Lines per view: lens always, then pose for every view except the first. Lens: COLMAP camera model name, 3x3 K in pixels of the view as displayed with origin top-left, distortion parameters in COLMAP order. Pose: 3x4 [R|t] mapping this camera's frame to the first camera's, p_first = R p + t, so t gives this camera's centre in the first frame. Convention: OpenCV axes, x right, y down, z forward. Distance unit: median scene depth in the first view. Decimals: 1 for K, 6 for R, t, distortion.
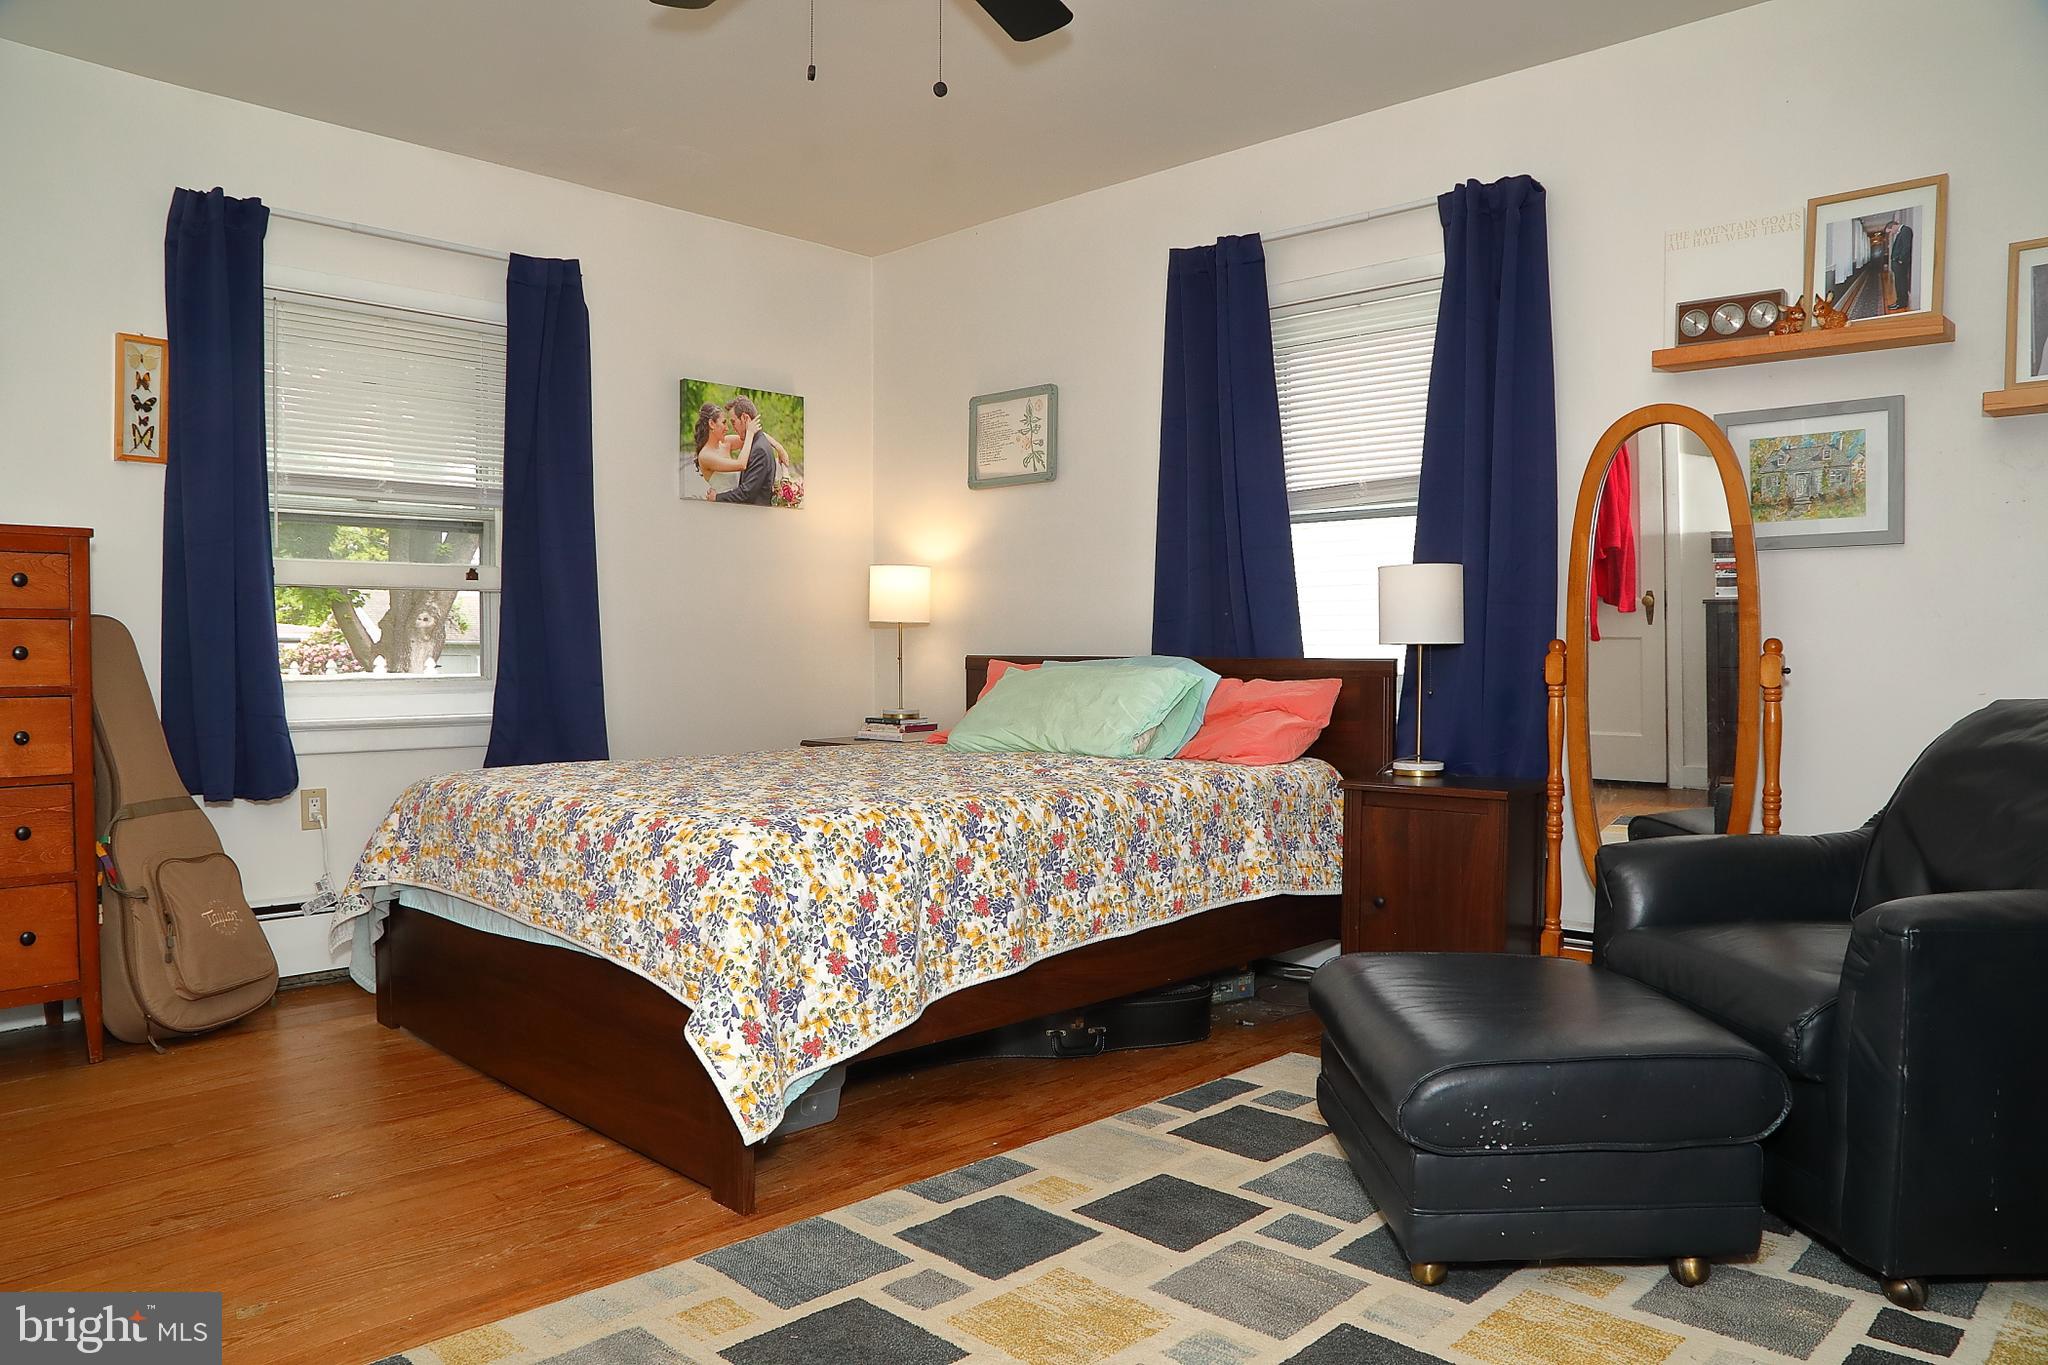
lens RADIAL K [[1434.8, 0, 1034.4], [0, 1434.8, 696.0], [0, 0, 1]] dist [-0.120662, 0.058291]
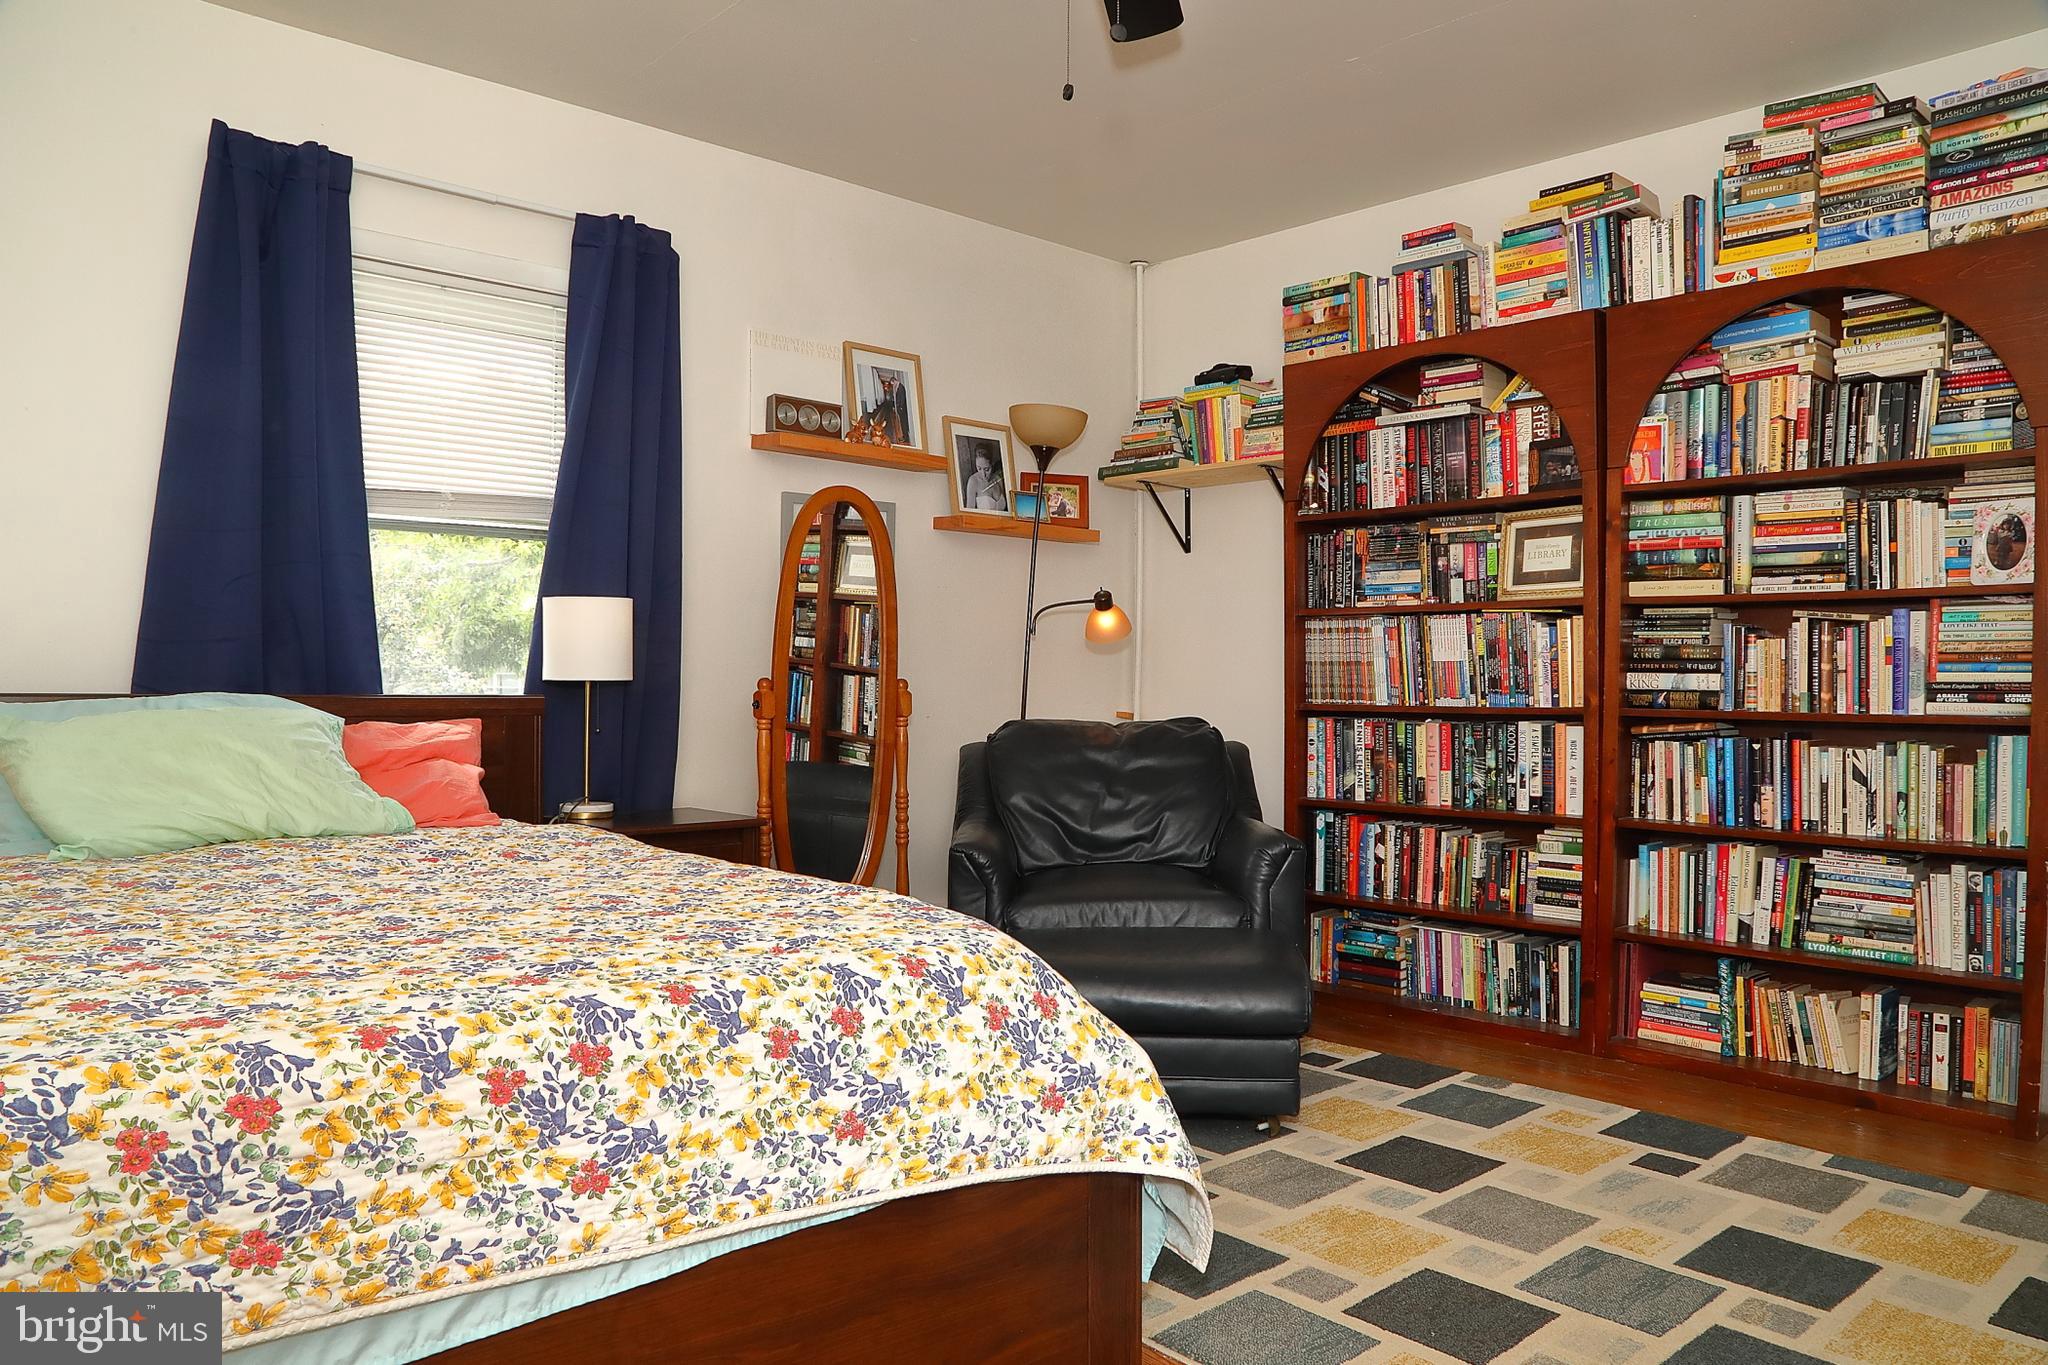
lens RADIAL K [[1434.8, 0, 1034.4], [0, 1434.8, 696.0], [0, 0, 1]] dist [-0.120662, 0.058291]
pose [[0.040718, -0.009950, 0.999121, -0.752539], [0.019869, 0.999761, 0.009147, -0.032299], [-0.998973, 0.019479, 0.040906, 0.747477]]
